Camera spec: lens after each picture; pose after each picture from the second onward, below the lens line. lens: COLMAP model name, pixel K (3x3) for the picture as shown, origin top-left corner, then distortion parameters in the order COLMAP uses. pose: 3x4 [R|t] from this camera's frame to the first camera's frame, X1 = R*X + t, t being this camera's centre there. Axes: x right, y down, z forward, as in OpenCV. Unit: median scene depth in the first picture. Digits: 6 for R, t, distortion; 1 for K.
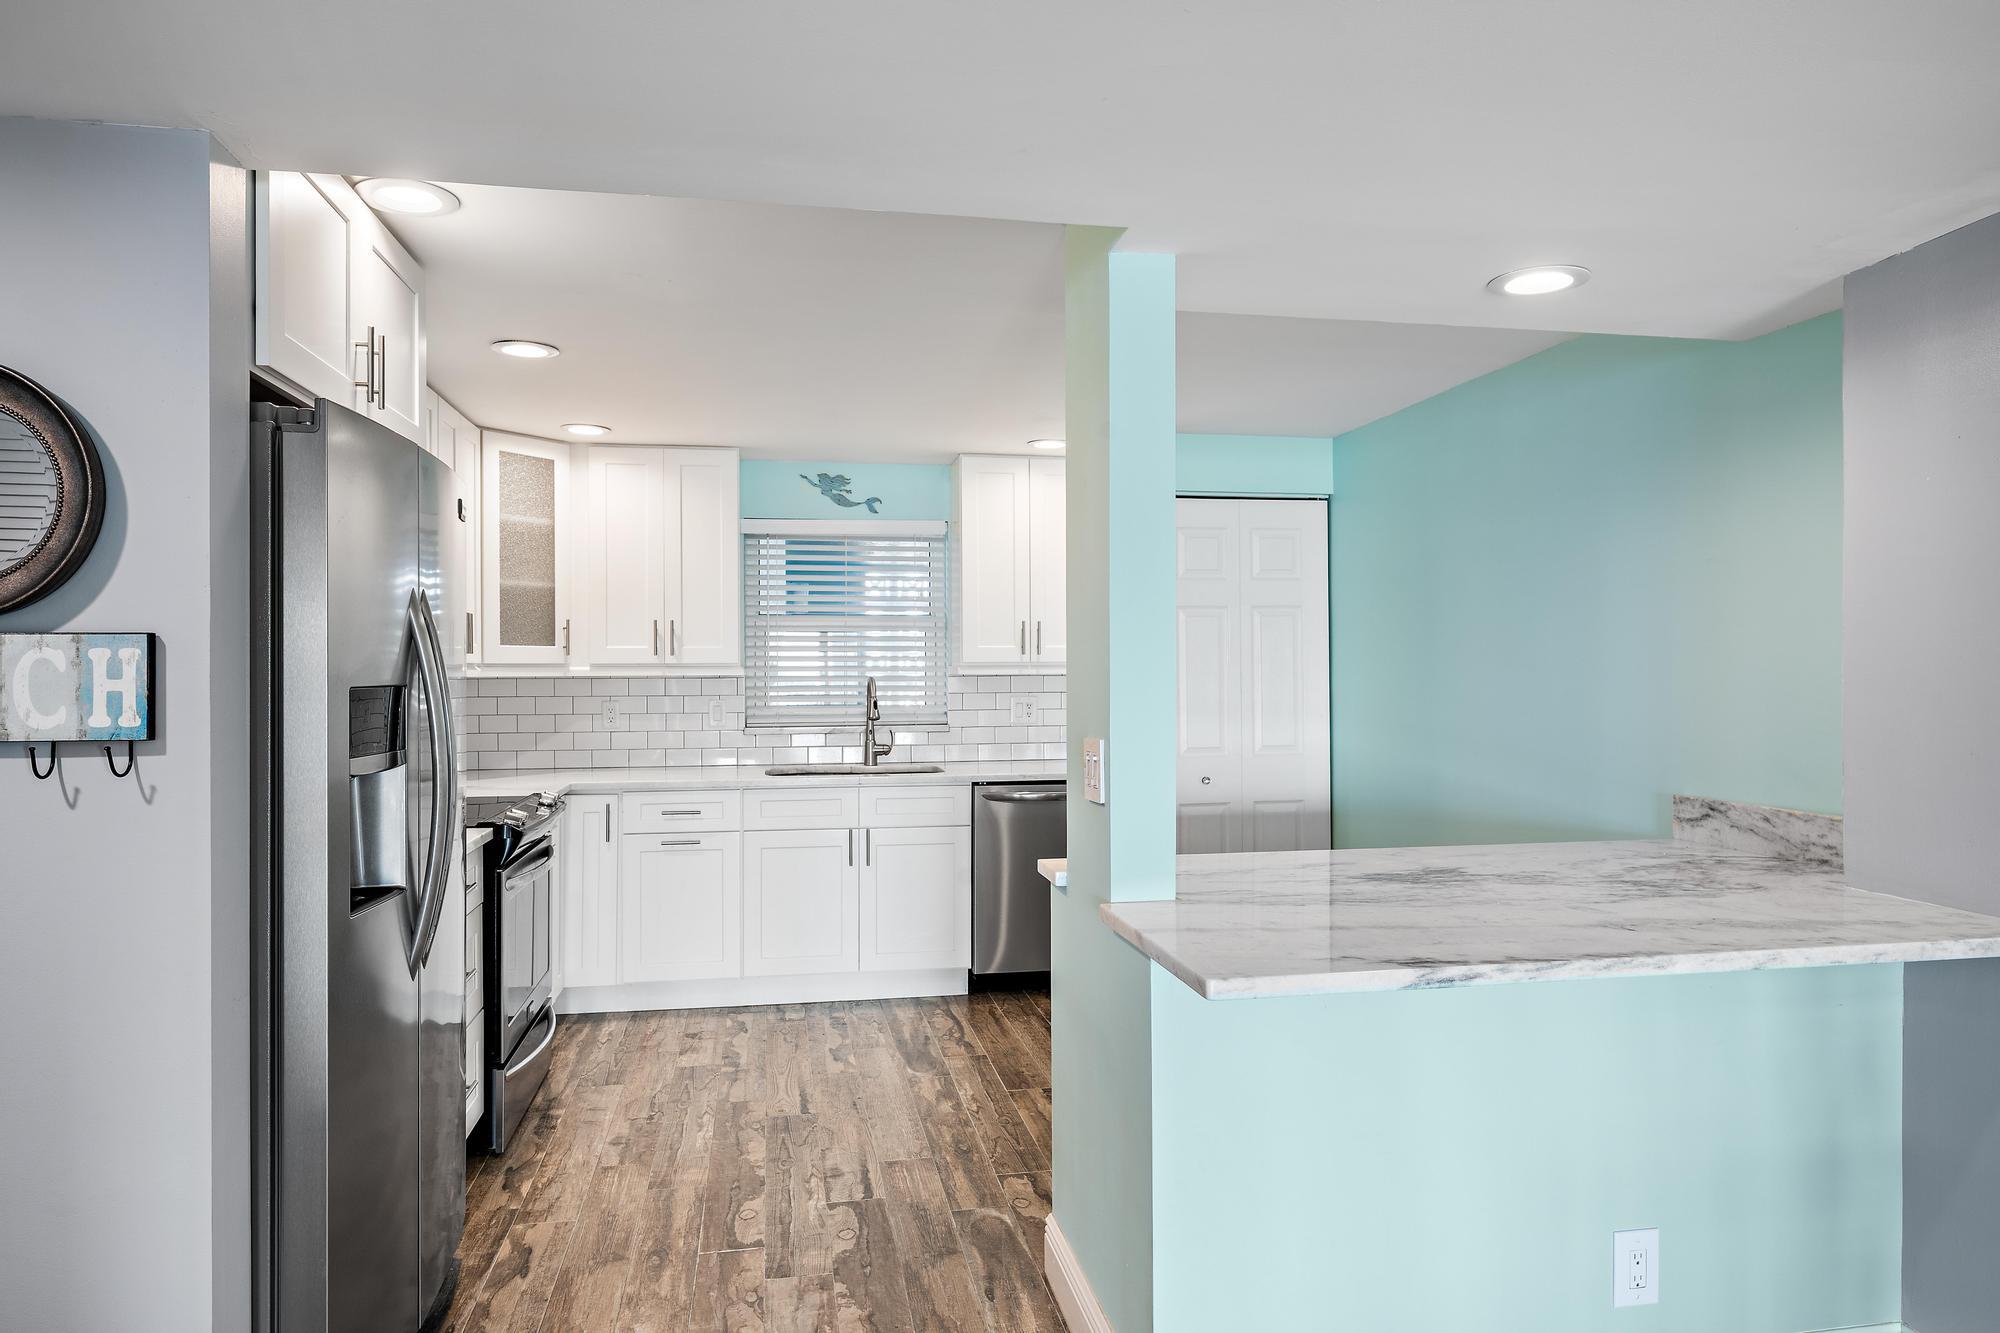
lens RADIAL K [[1222.0, 0, 1000.0], [0, 1222.0, 666.5], [0, 0, 1]] dist [0.023232, 0.000121]
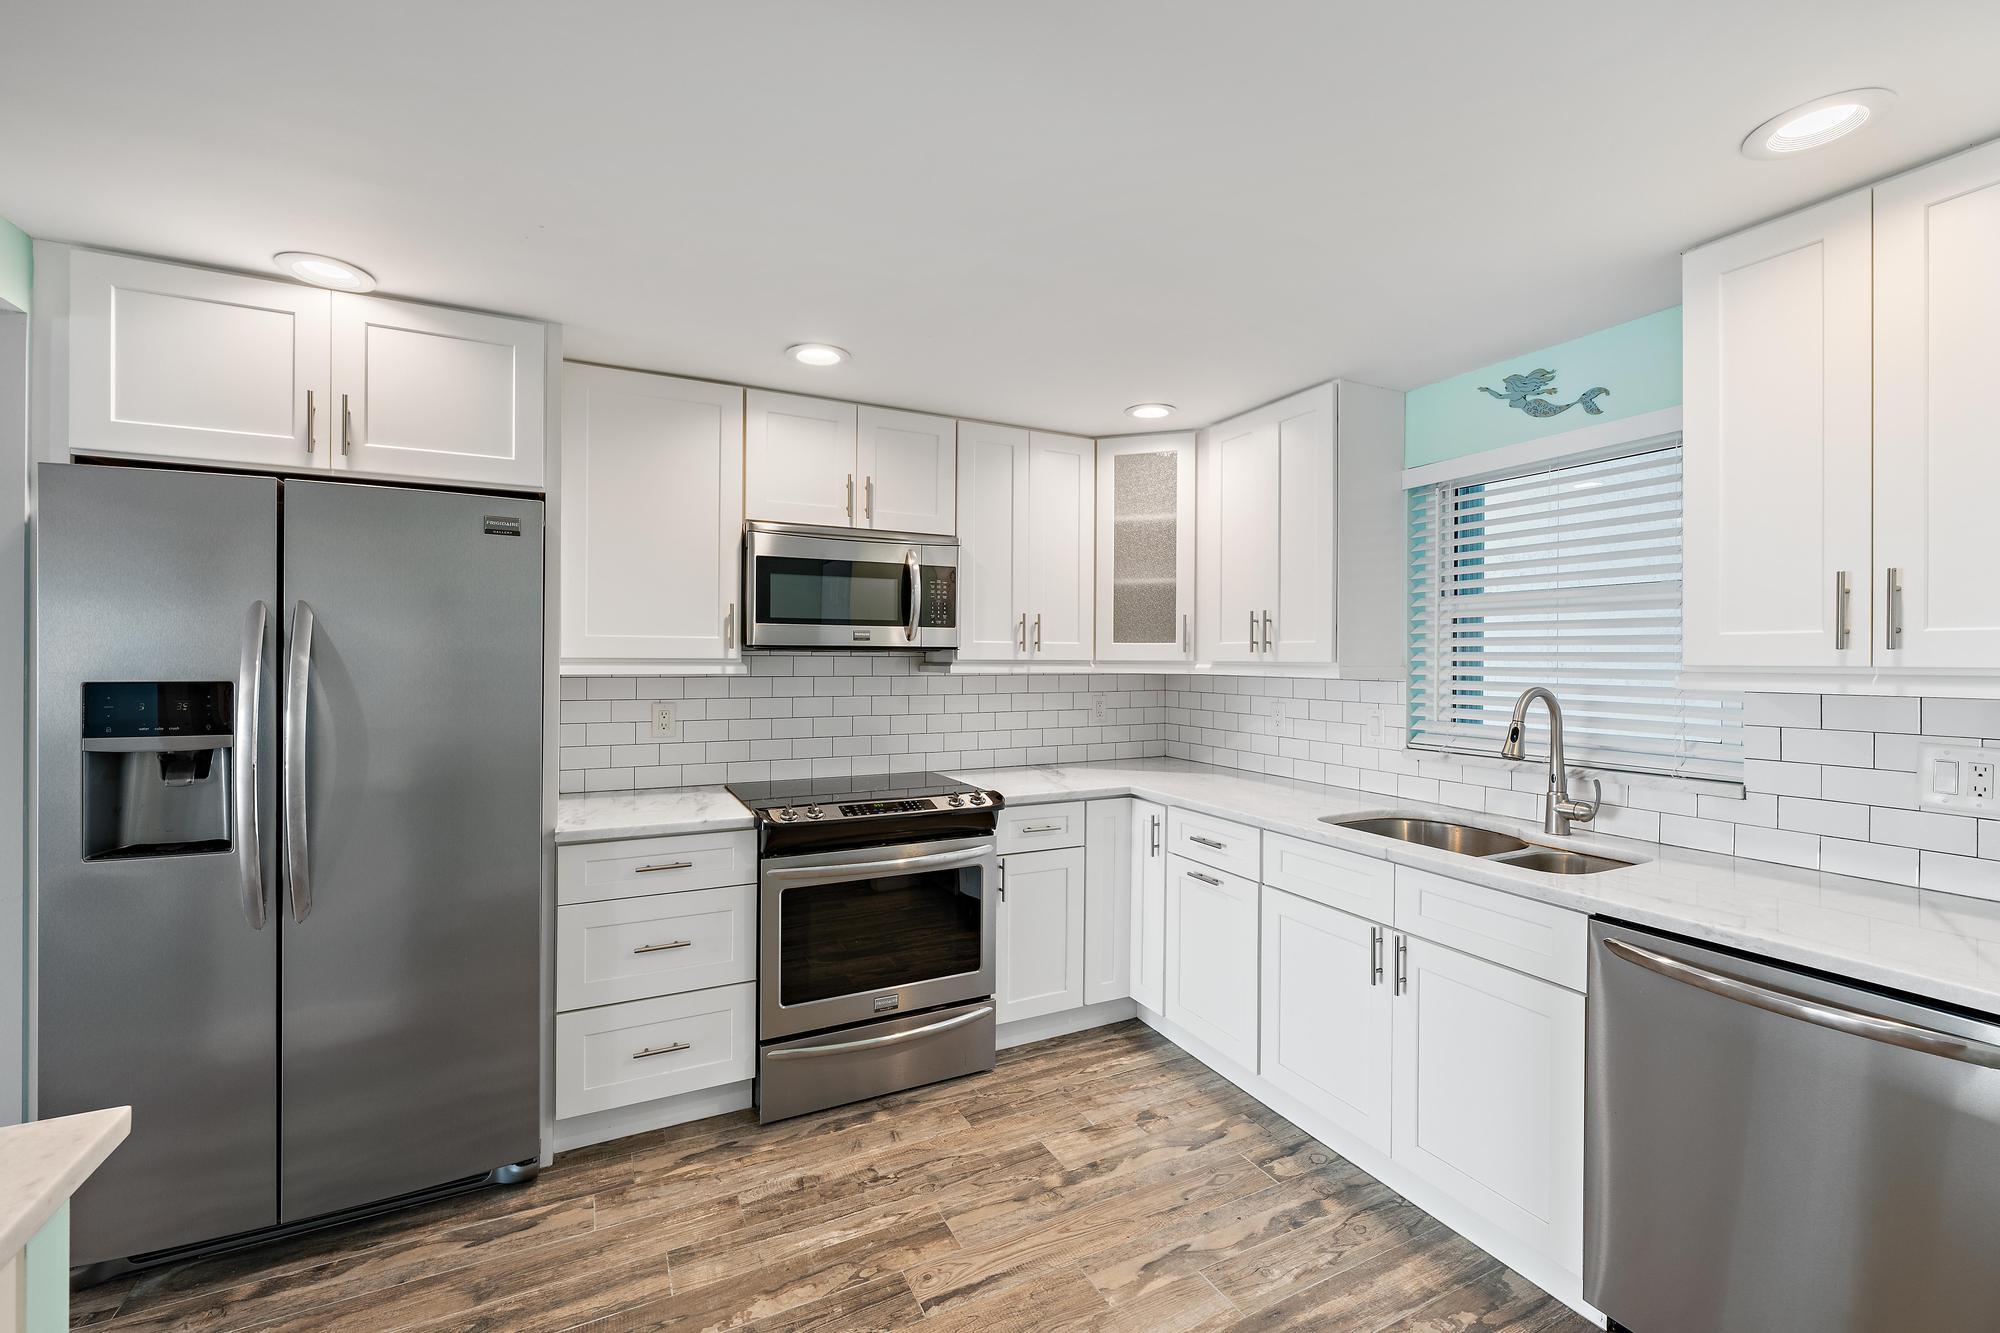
lens RADIAL K [[837.5, 0, 1003.6], [0, 837.5, 657.9], [0, 0, 1]] dist [-0.001455, 0.000379]
pose [[0.283575, 0.005610, -0.958934, 0.264654], [-0.005373, 0.999976, 0.004262, -0.007989], [0.958935, 0.003944, 0.283598, 0.768244]]
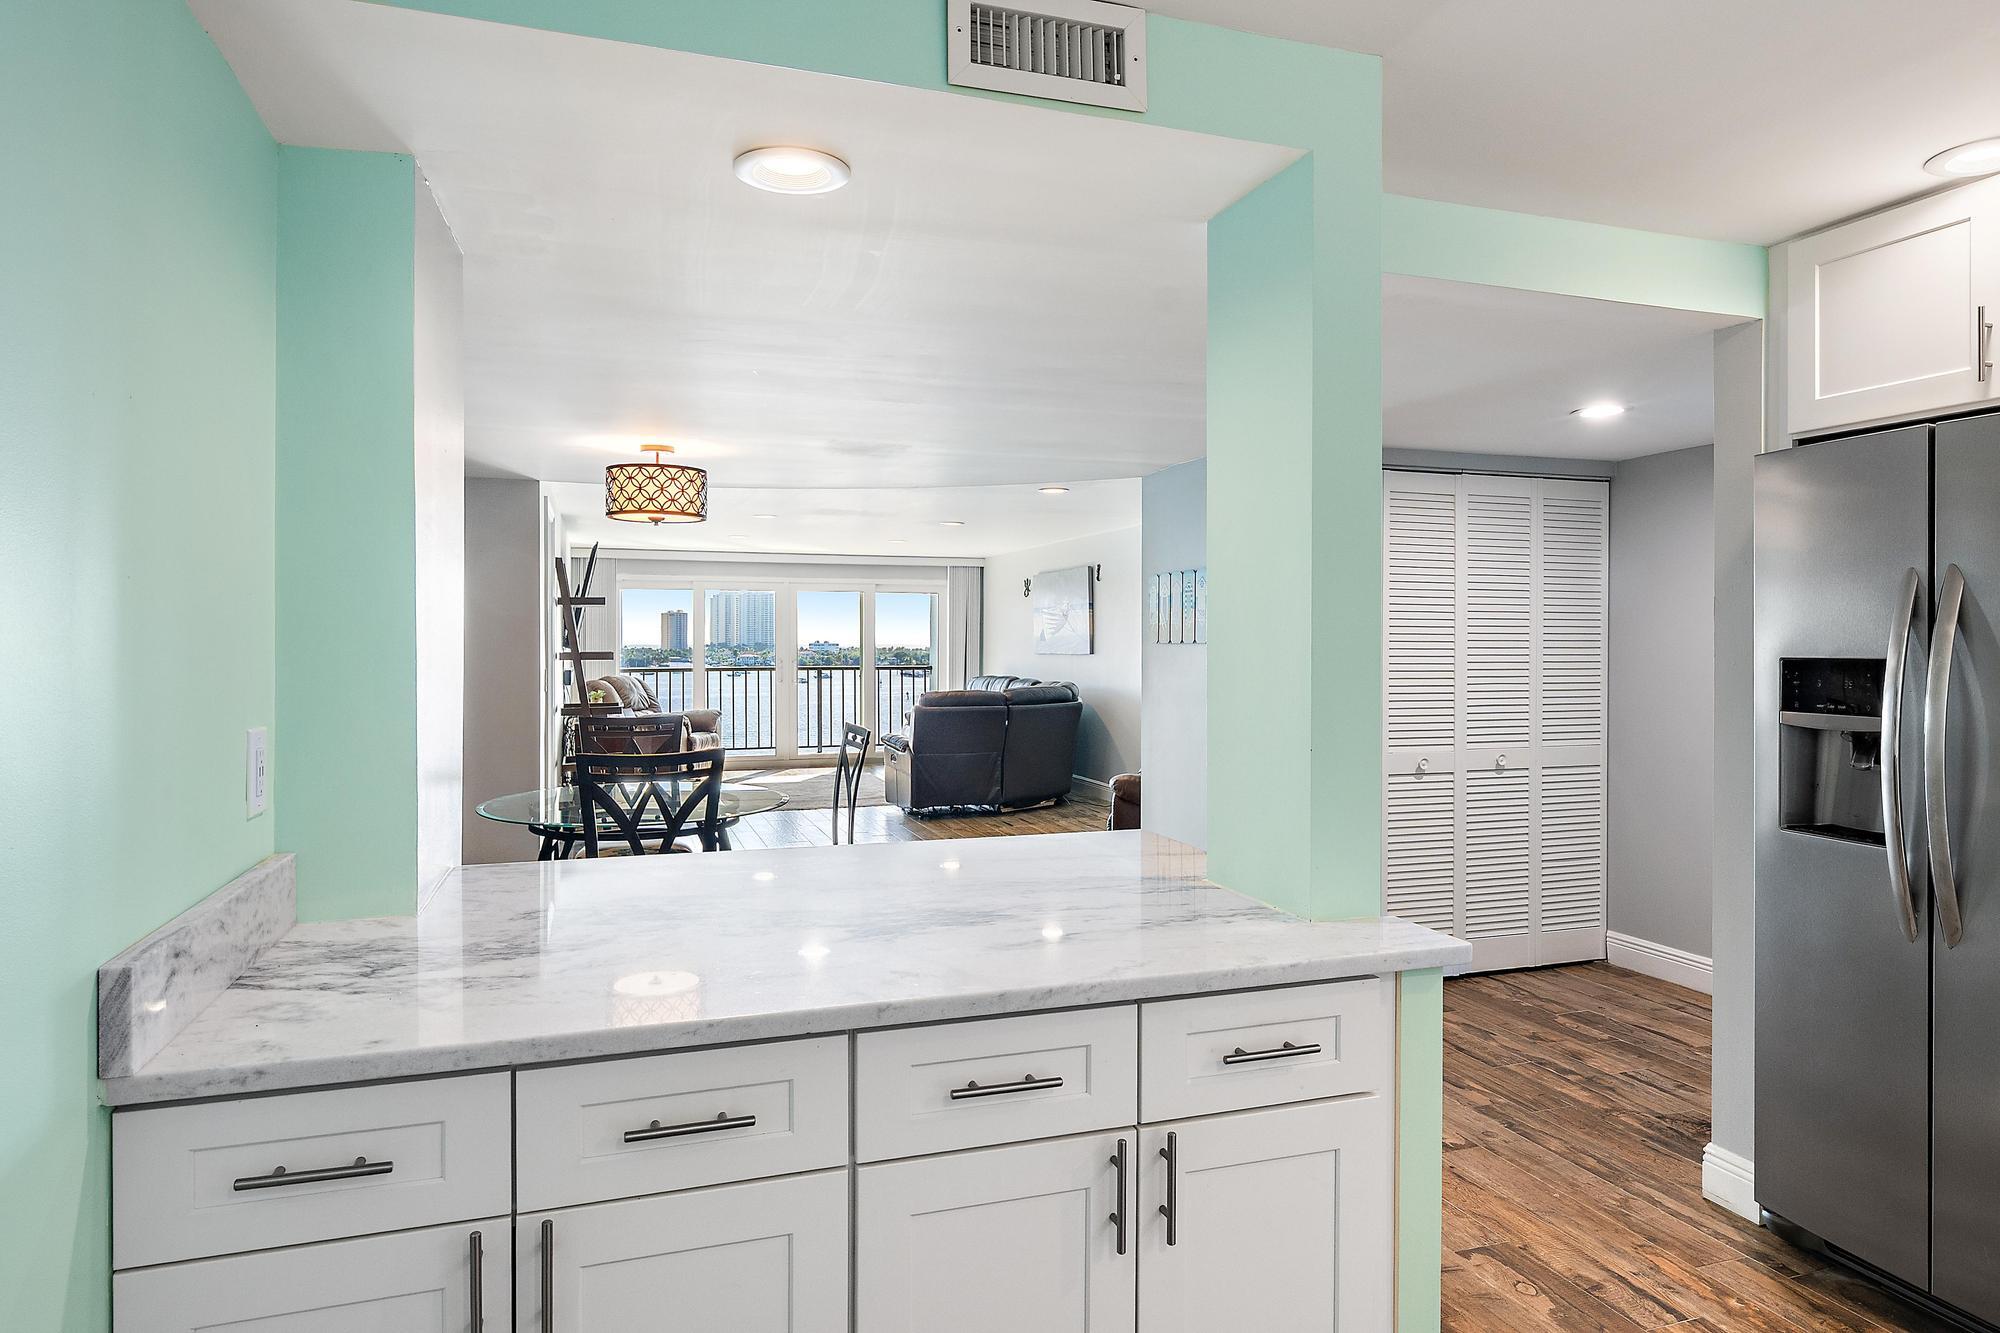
lens RADIAL K [[1201.8, 0, 1008.5], [0, 1201.8, 645.0], [0, 0, 1]] dist [0.000023, -0.002606]
pose [[-0.988952, 0.000176, -0.148238, 0.228121], [-0.000059, 0.999999, 0.001581, 0.000541], [0.148238, 0.001573, -0.988951, 0.995780]]
